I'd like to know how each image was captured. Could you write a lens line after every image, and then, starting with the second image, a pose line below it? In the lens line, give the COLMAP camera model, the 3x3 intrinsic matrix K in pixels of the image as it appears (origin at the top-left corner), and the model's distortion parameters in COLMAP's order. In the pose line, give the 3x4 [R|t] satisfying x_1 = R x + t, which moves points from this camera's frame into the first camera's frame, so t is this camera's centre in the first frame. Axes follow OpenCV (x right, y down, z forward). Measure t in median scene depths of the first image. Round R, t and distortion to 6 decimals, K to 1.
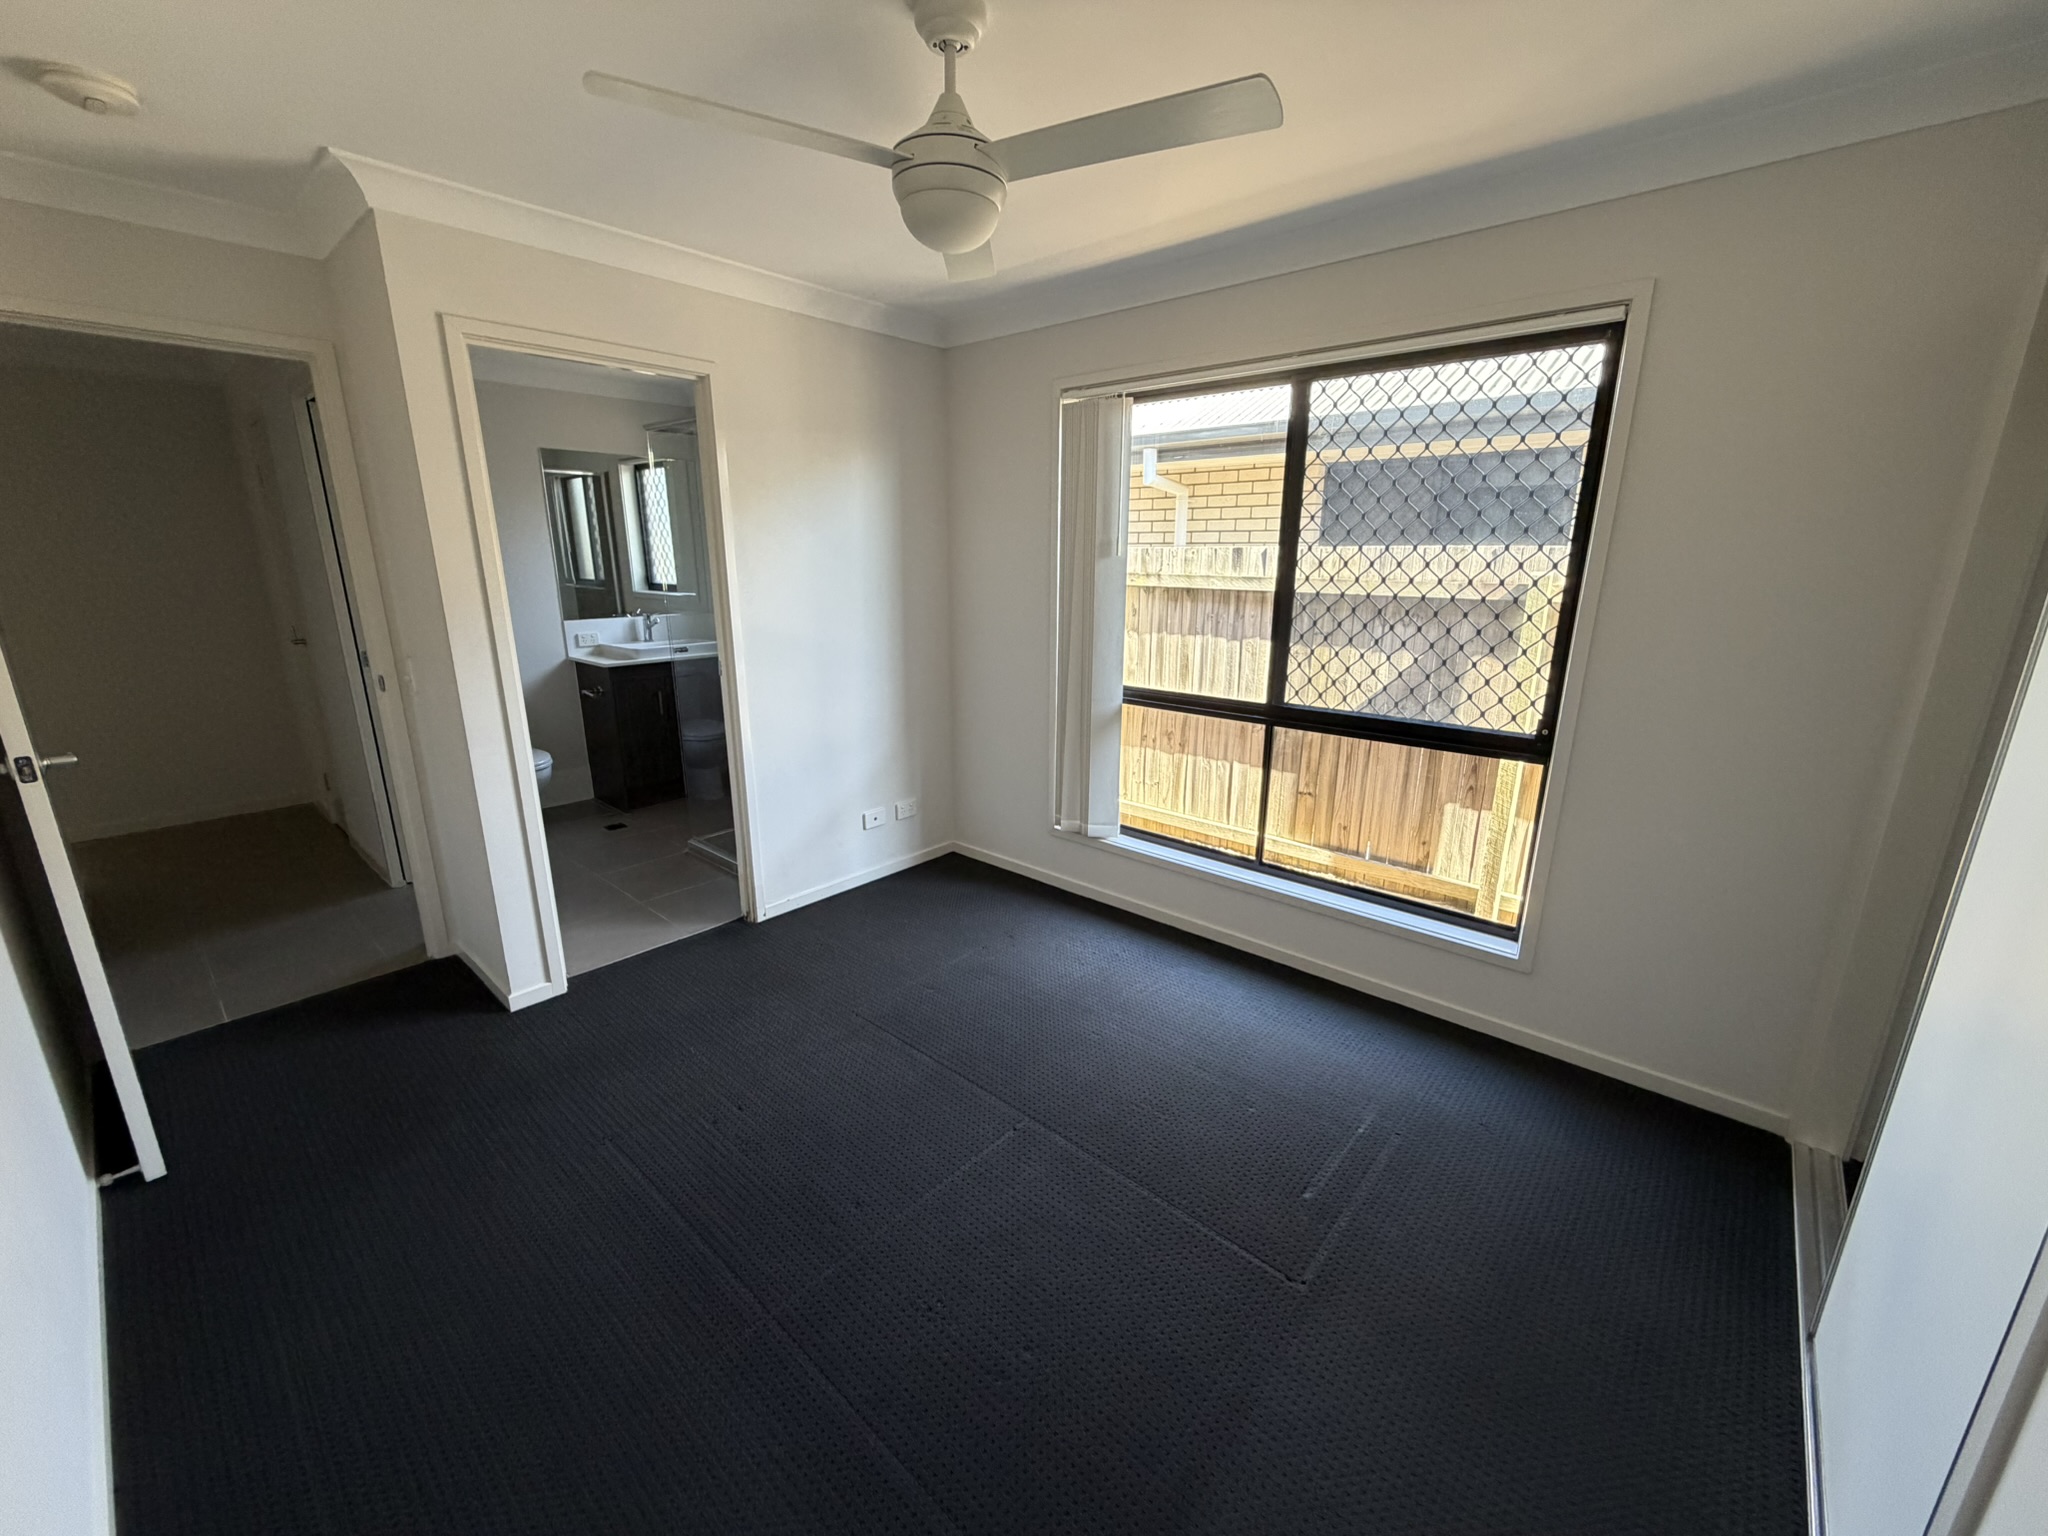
lens RADIAL K [[816.0, 0, 1011.2], [0, 816.0, 766.9], [0, 0, 1]] dist [-0.000595, 0.000330]
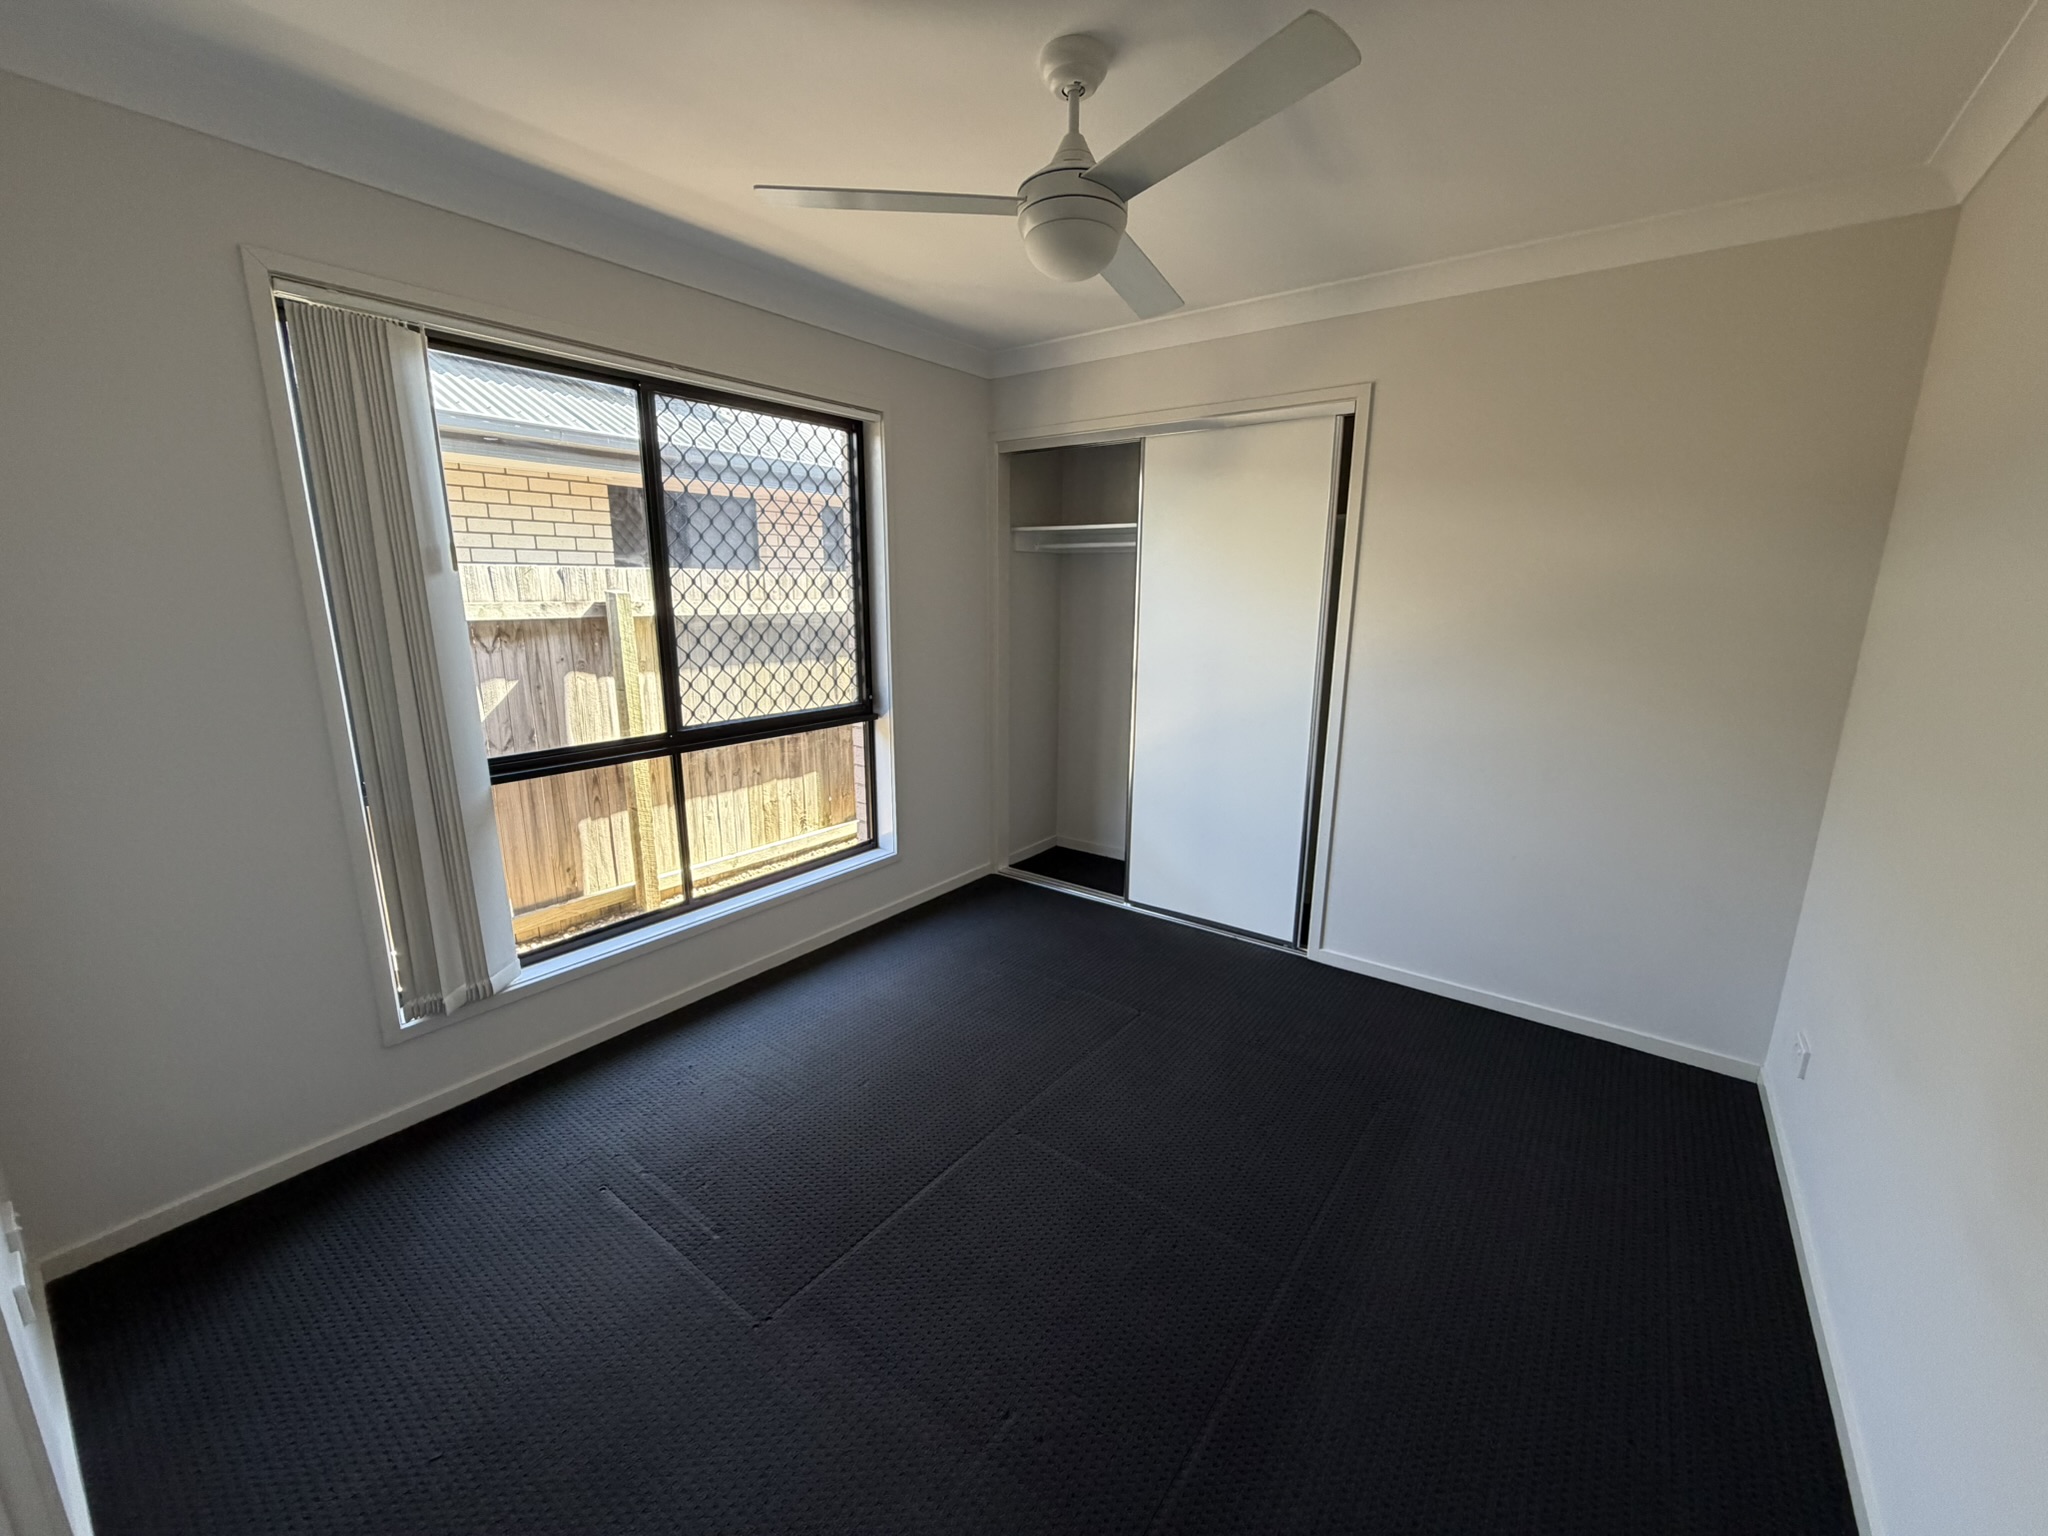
lens RADIAL K [[816.0, 0, 1072.3], [0, 816.0, 758.5], [0, 0, 1]] dist [-0.000595, 0.000330]
pose [[-0.110284, -0.217598, 0.969788, -0.613796], [0.243204, 0.940169, 0.238609, -0.152897], [-0.963685, 0.262171, -0.050765, 0.589526]]
